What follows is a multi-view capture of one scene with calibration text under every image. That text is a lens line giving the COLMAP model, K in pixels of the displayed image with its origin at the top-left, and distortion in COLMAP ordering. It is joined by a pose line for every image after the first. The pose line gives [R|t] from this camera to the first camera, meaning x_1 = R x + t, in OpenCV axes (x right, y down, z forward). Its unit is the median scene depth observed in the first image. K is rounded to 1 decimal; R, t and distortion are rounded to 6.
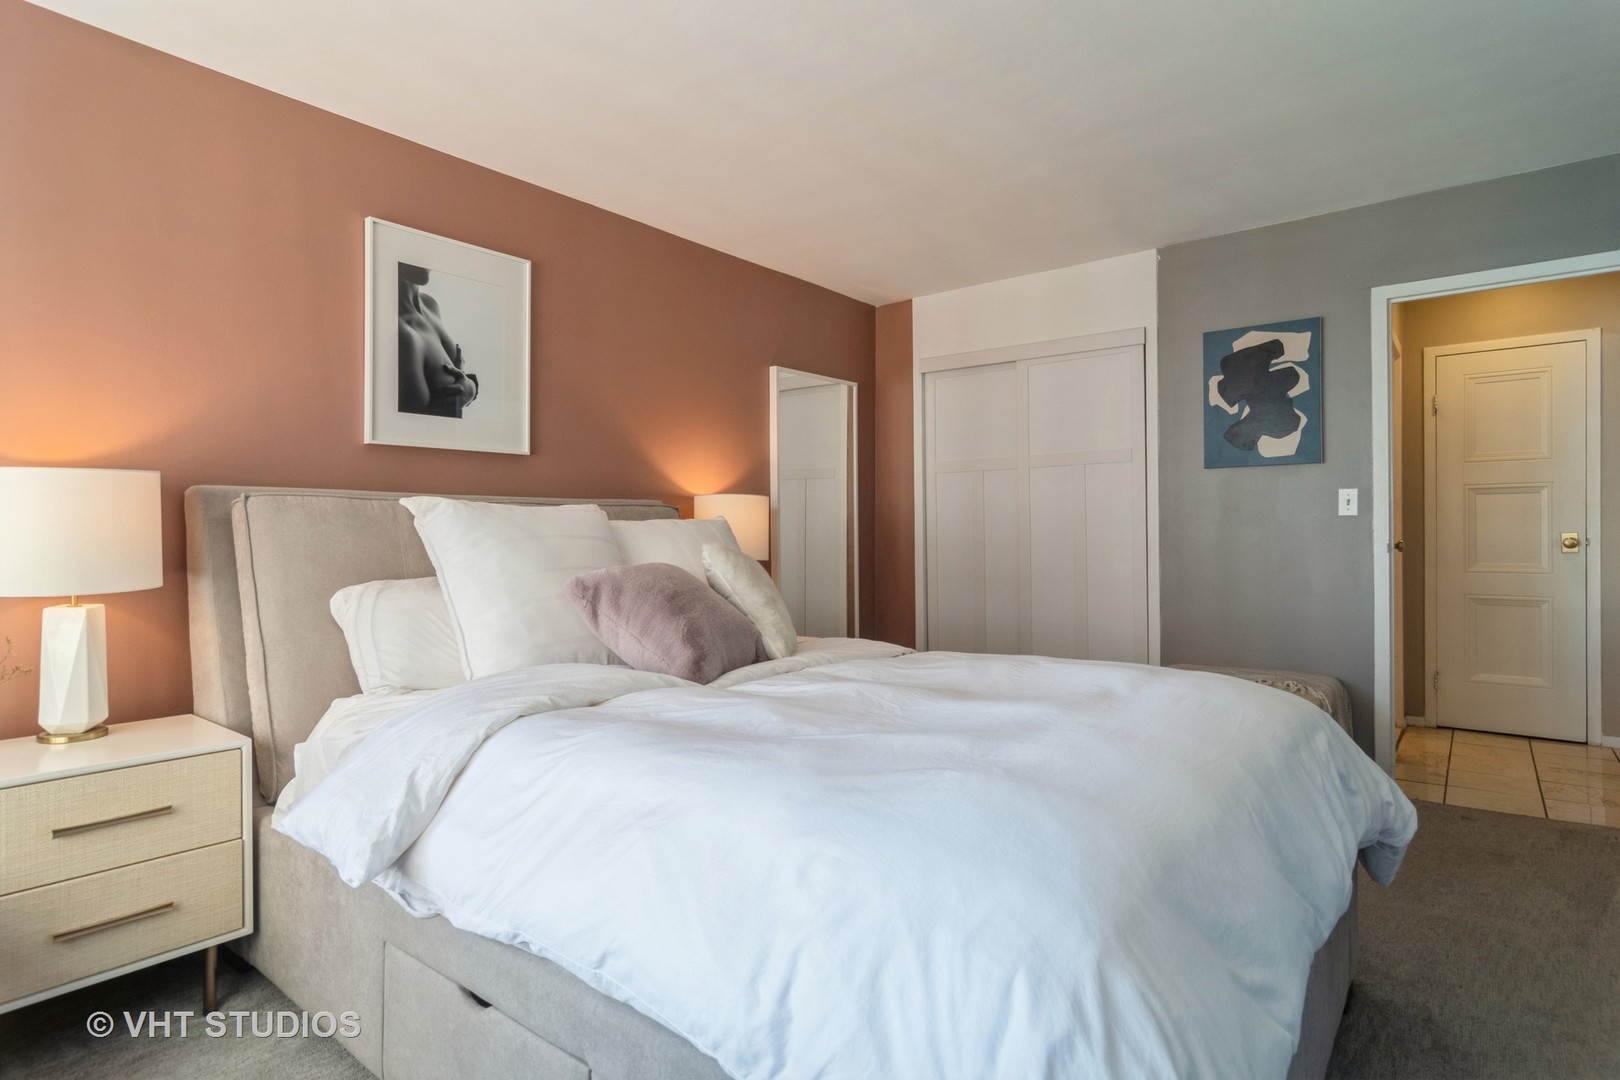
lens RADIAL K [[866.7, 0, 816.9], [0, 866.7, 542.3], [0, 0, 1]] dist [0.000713, 0.000212]
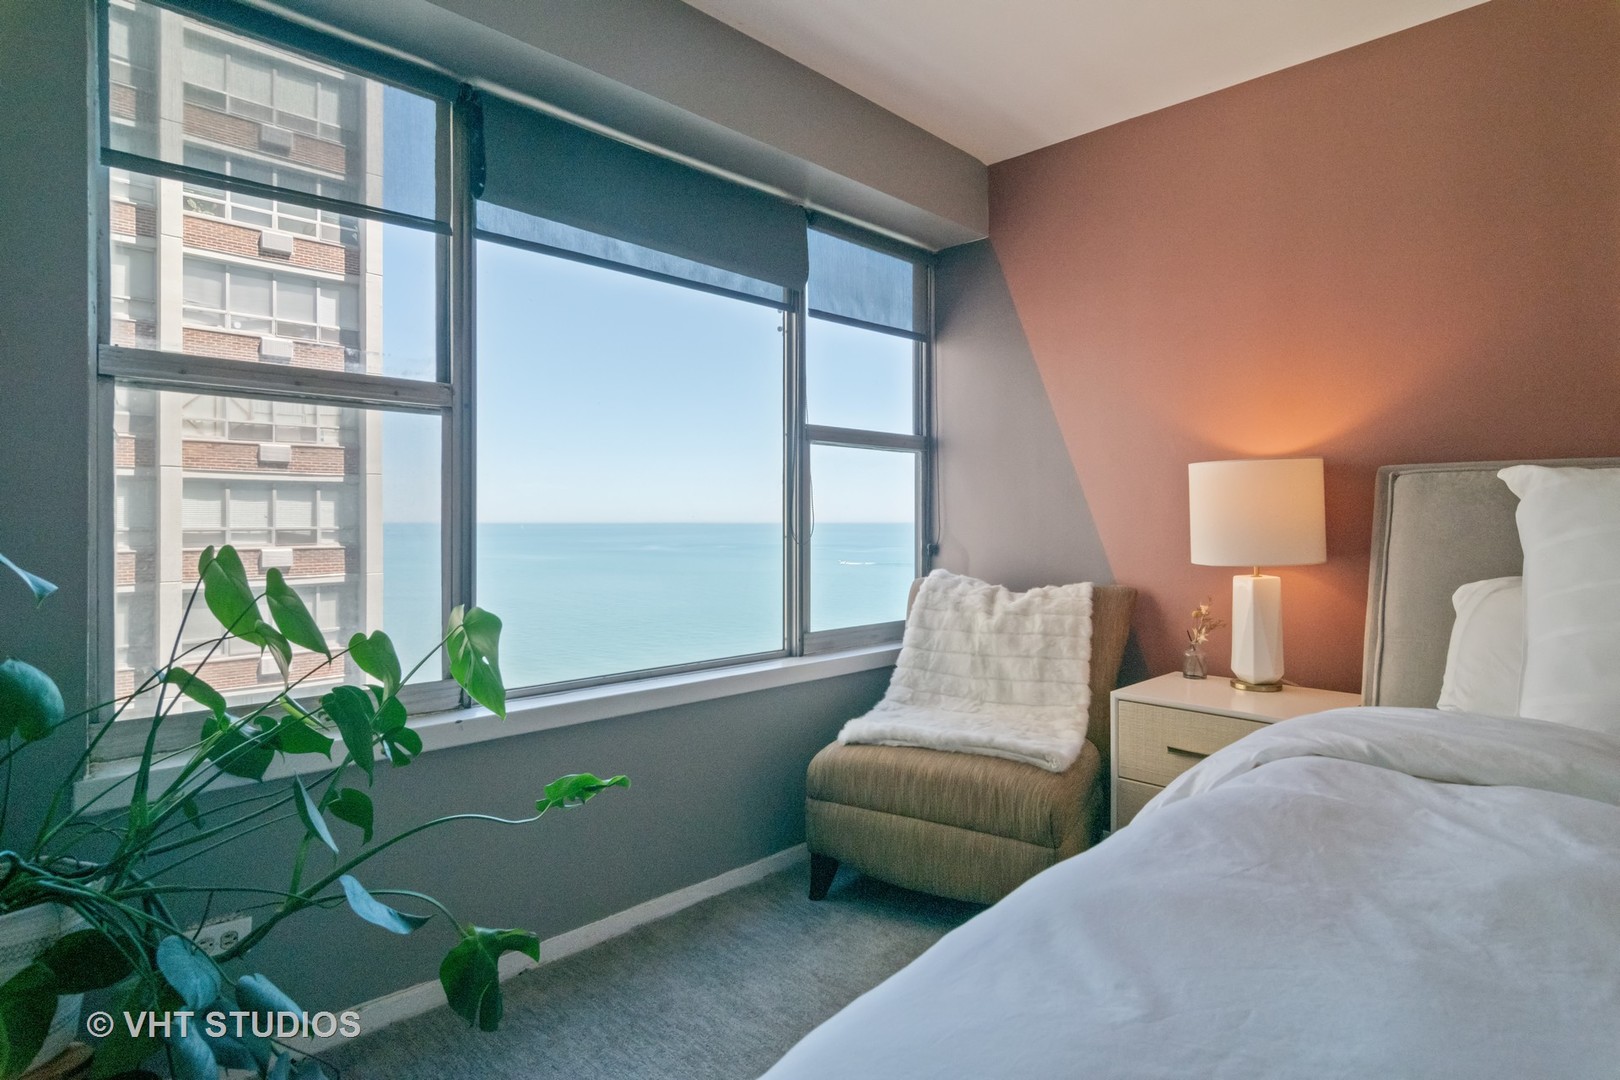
lens RADIAL K [[866.7, 0, 808.2], [0, 866.7, 531.5], [0, 0, 1]] dist [0.000713, 0.000212]
pose [[-0.075112, 0.018011, -0.997012, 0.377755], [0.008377, 0.999813, 0.017430, -0.015618], [0.997140, -0.007043, -0.075249, 0.480138]]
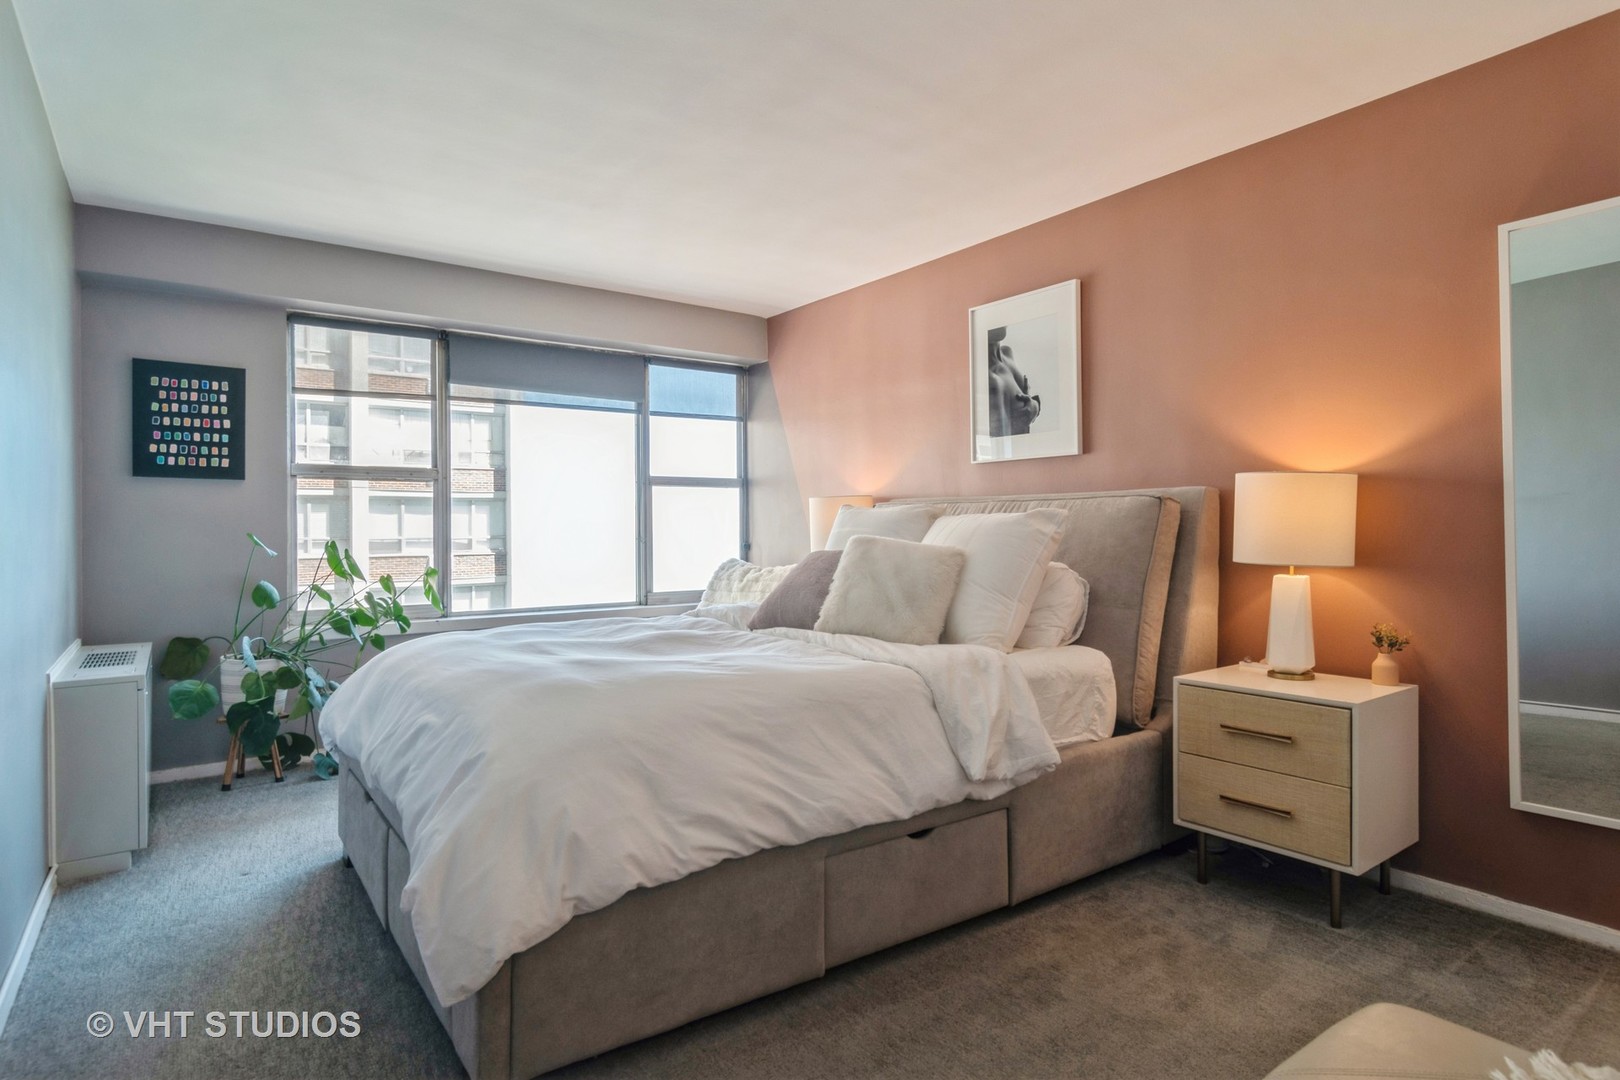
lens RADIAL K [[866.7, 0, 818.3], [0, 866.7, 537.3], [0, 0, 1]] dist [0.000713, 0.000212]
pose [[-0.228993, 0.017218, -0.973276, 0.891243], [0.015647, 0.999779, 0.014006, -0.014982], [0.973302, -0.012021, -0.229212, 0.997976]]
